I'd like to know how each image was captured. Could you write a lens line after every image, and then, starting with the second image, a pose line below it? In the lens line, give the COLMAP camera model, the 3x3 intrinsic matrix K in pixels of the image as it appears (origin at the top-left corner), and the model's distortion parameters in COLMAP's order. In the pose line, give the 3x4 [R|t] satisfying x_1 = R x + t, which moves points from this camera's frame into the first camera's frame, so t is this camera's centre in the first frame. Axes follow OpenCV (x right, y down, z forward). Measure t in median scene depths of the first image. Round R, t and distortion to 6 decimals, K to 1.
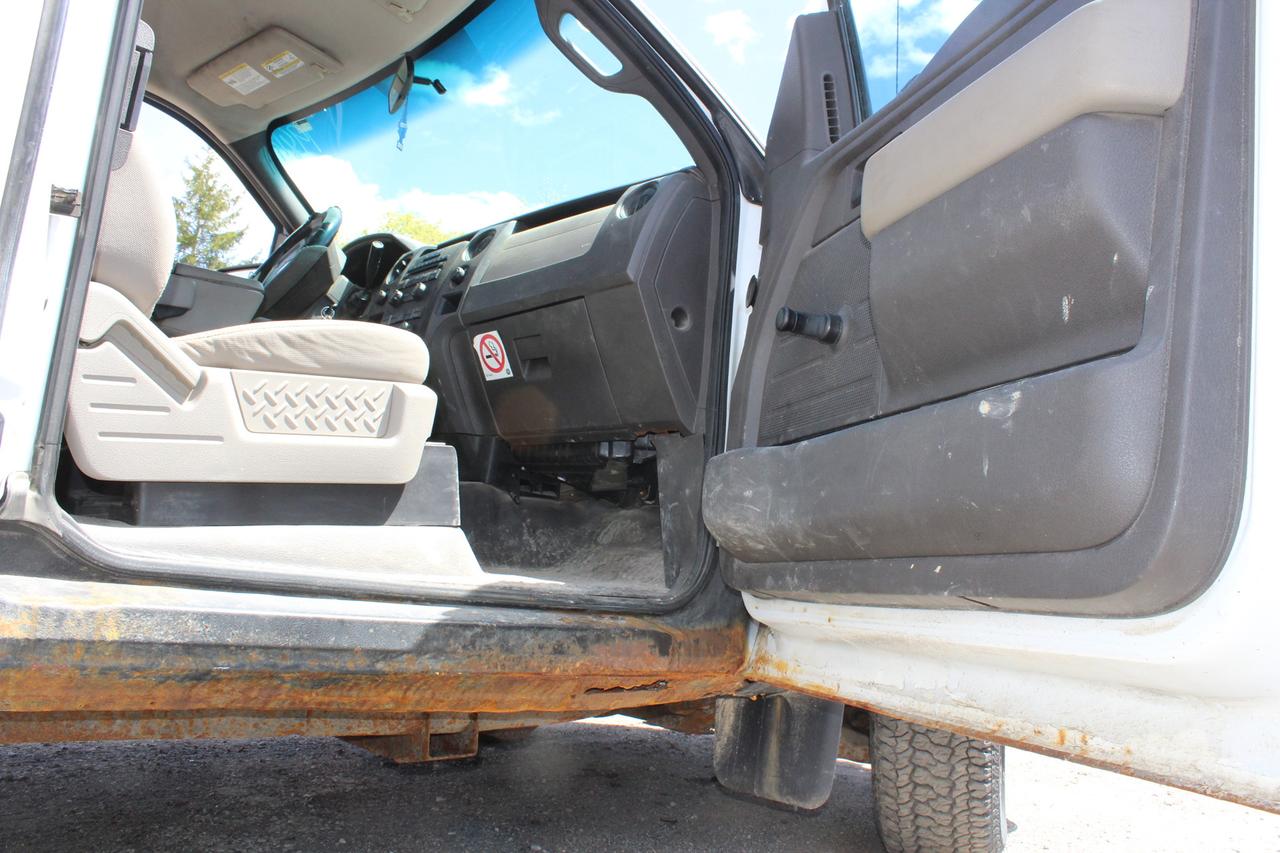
lens RADIAL K [[1075.8, 0, 643.1], [0, 1075.8, 392.7], [0, 0, 1]] dist [-0.167222, 0.159172]
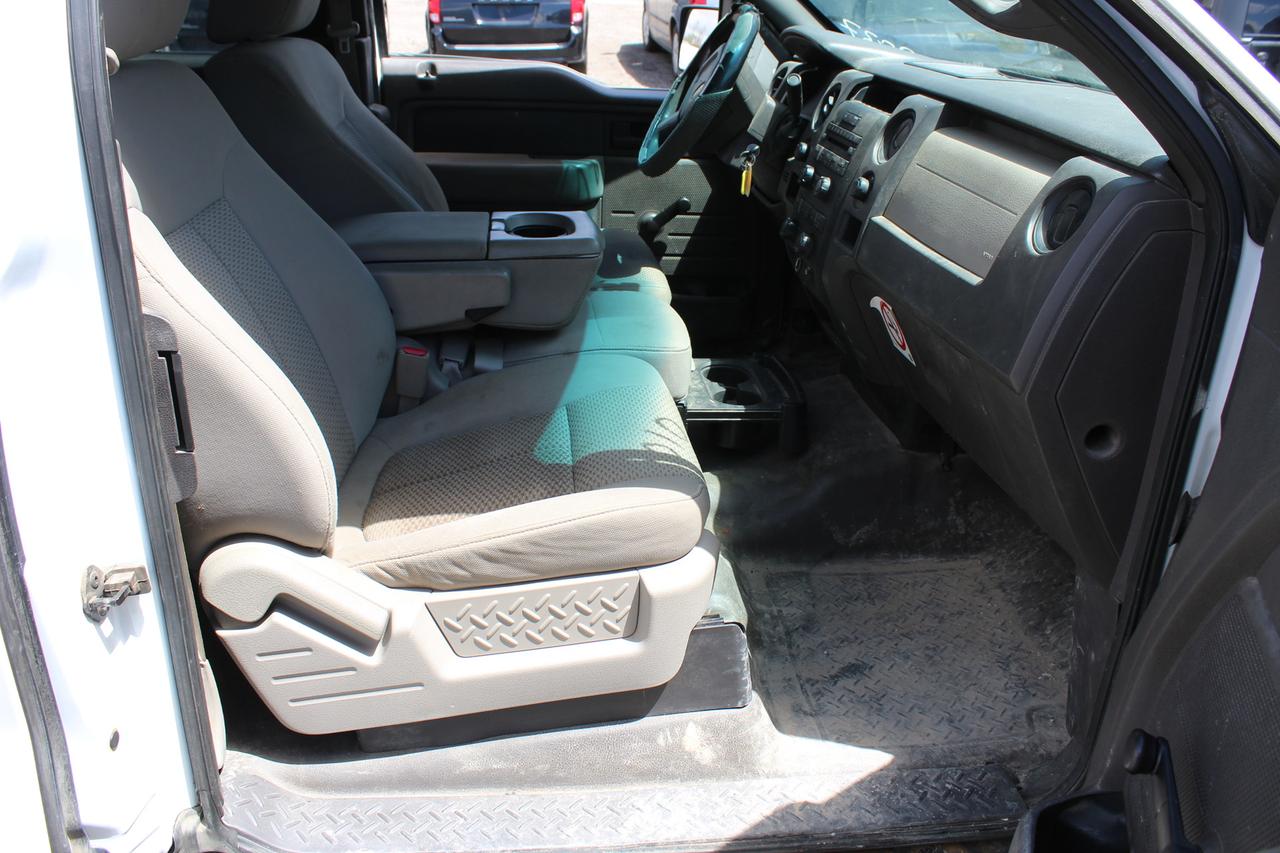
lens RADIAL K [[1076.2, 0, 623.5], [0, 1076.2, 413.5], [0, 0, 1]] dist [-0.169043, 0.138103]
pose [[0.810789, 0.166088, -0.561281, 0.174762], [0.141183, 0.875098, 0.462893, -0.475714], [0.568057, -0.454552, 0.686071, 0.514002]]
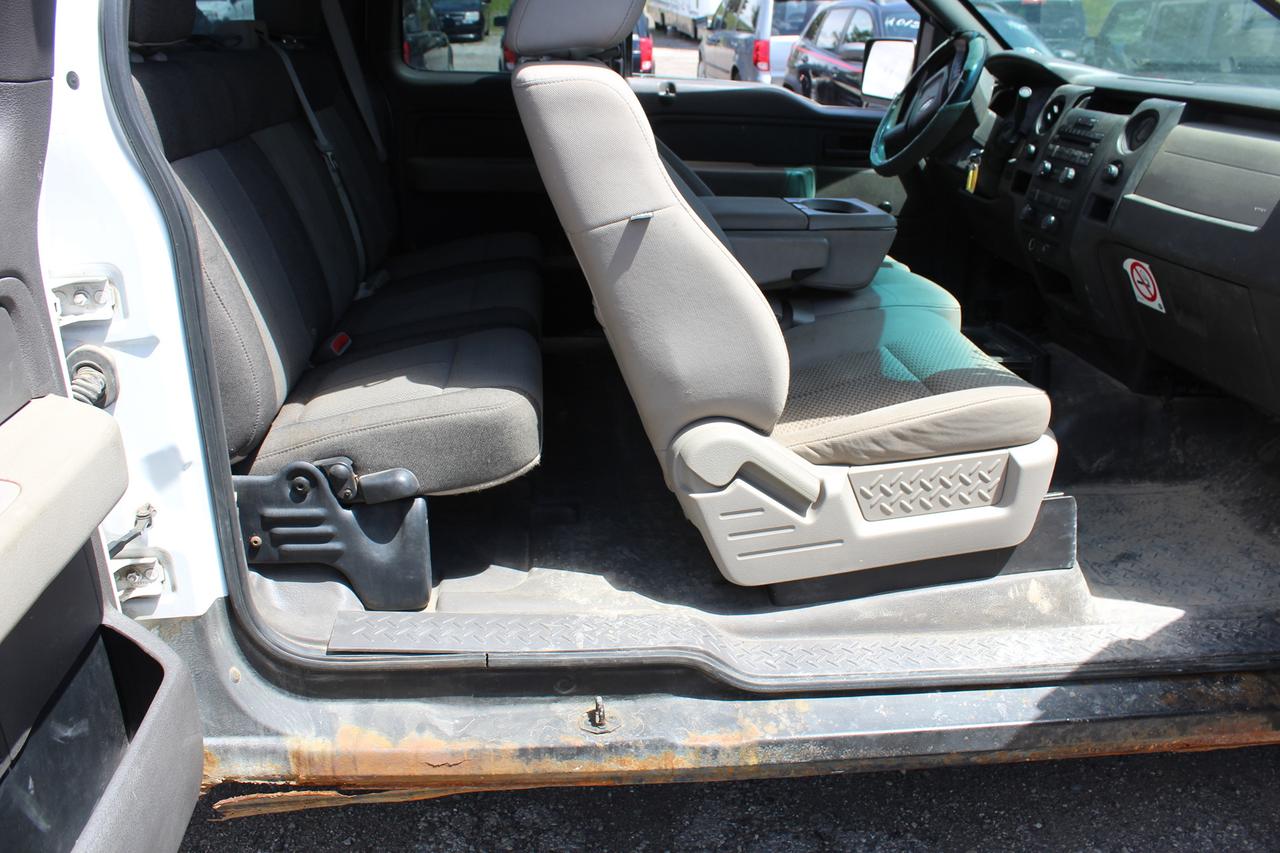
lens RADIAL K [[1076.2, 0, 623.5], [0, 1076.2, 413.5], [0, 0, 1]] dist [-0.169043, 0.138103]
pose [[0.801499, 0.137910, -0.581876, 0.045302], [0.149150, 0.896190, 0.417850, -0.508673], [0.579097, -0.421693, 0.697726, 0.119497]]
